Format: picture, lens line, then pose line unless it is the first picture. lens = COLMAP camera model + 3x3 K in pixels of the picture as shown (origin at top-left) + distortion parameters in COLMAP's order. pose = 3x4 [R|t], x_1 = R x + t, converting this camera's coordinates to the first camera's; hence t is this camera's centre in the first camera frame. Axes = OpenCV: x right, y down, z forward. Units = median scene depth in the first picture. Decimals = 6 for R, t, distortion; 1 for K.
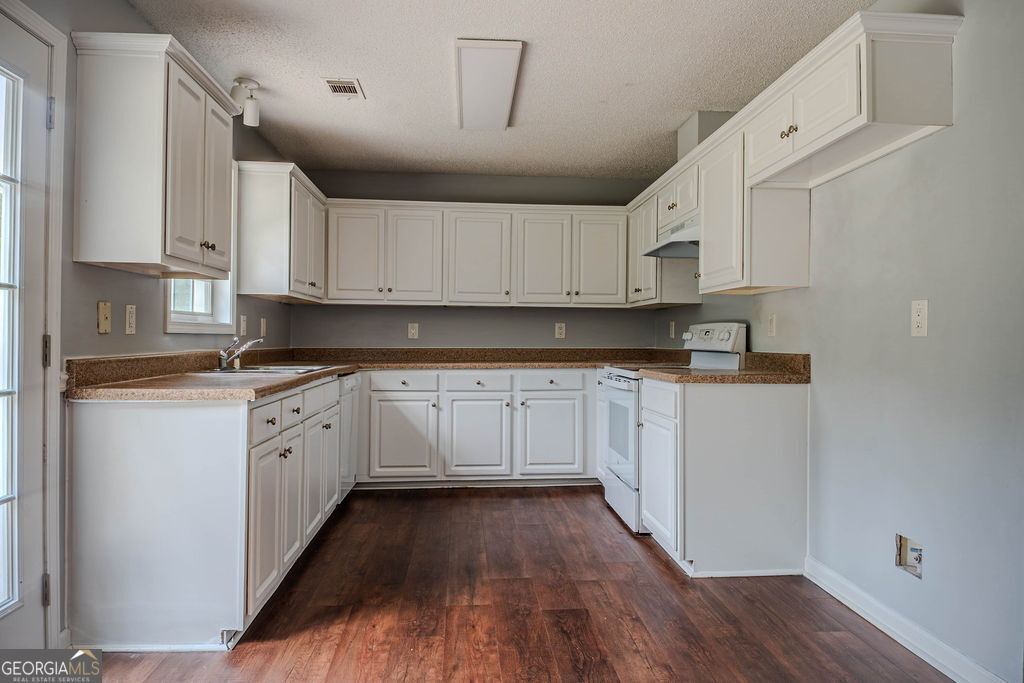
lens RADIAL K [[640.8, 0, 512.0], [0, 640.8, 341.5], [0, 0, 1]] dist [0.085867, -0.128305]
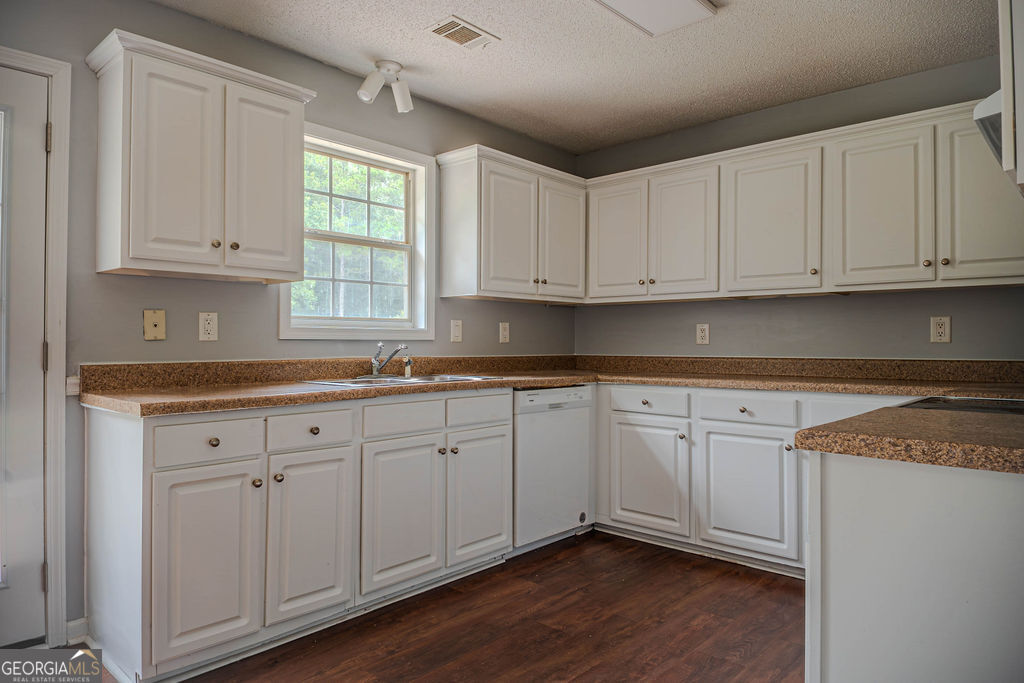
lens RADIAL K [[640.8, 0, 512.0], [0, 640.8, 341.5], [0, 0, 1]] dist [0.085867, -0.128305]
pose [[0.691484, -0.007091, -0.722357, 0.267453], [0.000058, 0.999952, -0.009761, -0.000260], [0.722392, 0.006708, 0.691452, 0.362223]]
